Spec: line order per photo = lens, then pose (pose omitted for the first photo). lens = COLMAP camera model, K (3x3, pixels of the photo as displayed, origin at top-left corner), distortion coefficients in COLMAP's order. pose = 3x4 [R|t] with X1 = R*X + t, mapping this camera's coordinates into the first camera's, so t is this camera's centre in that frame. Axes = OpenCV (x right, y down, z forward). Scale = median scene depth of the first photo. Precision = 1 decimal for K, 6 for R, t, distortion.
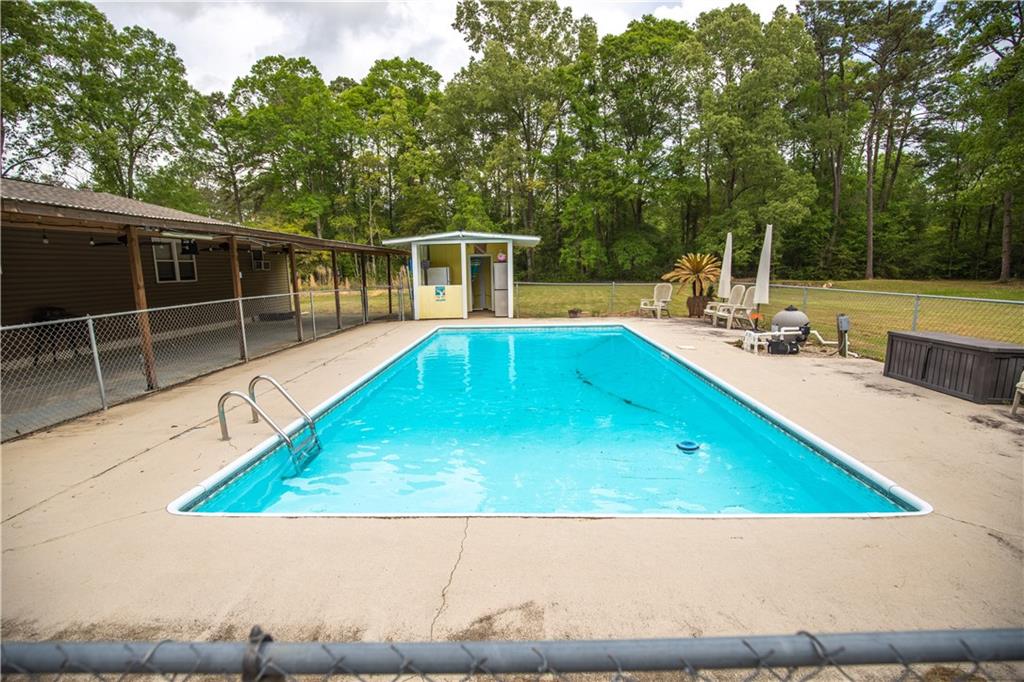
lens RADIAL K [[496.1, 0, 512.0], [0, 496.1, 341.0], [0, 0, 1]] dist [-0.001001, -0.000323]
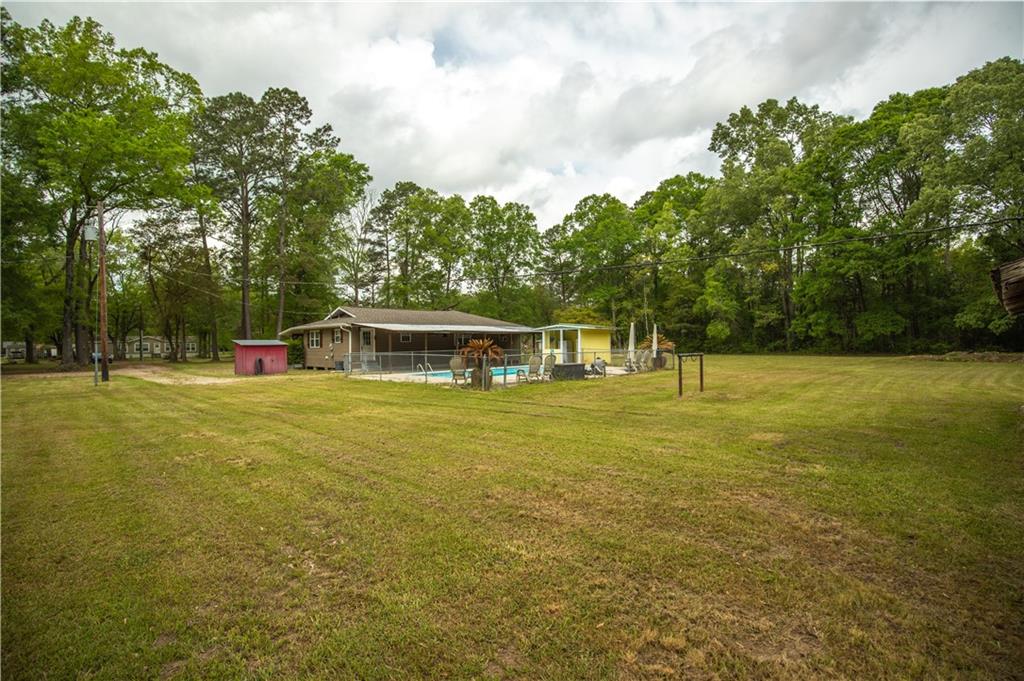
lens RADIAL K [[496.1, 0, 512.0], [0, 496.1, 340.5], [0, 0, 1]] dist [-0.001001, -0.000323]
pose [[0.772478, -0.007335, -0.634999, 0.286976], [-0.084527, 0.989848, -0.114262, 0.030681], [0.629391, 0.141940, 0.764016, -0.205652]]
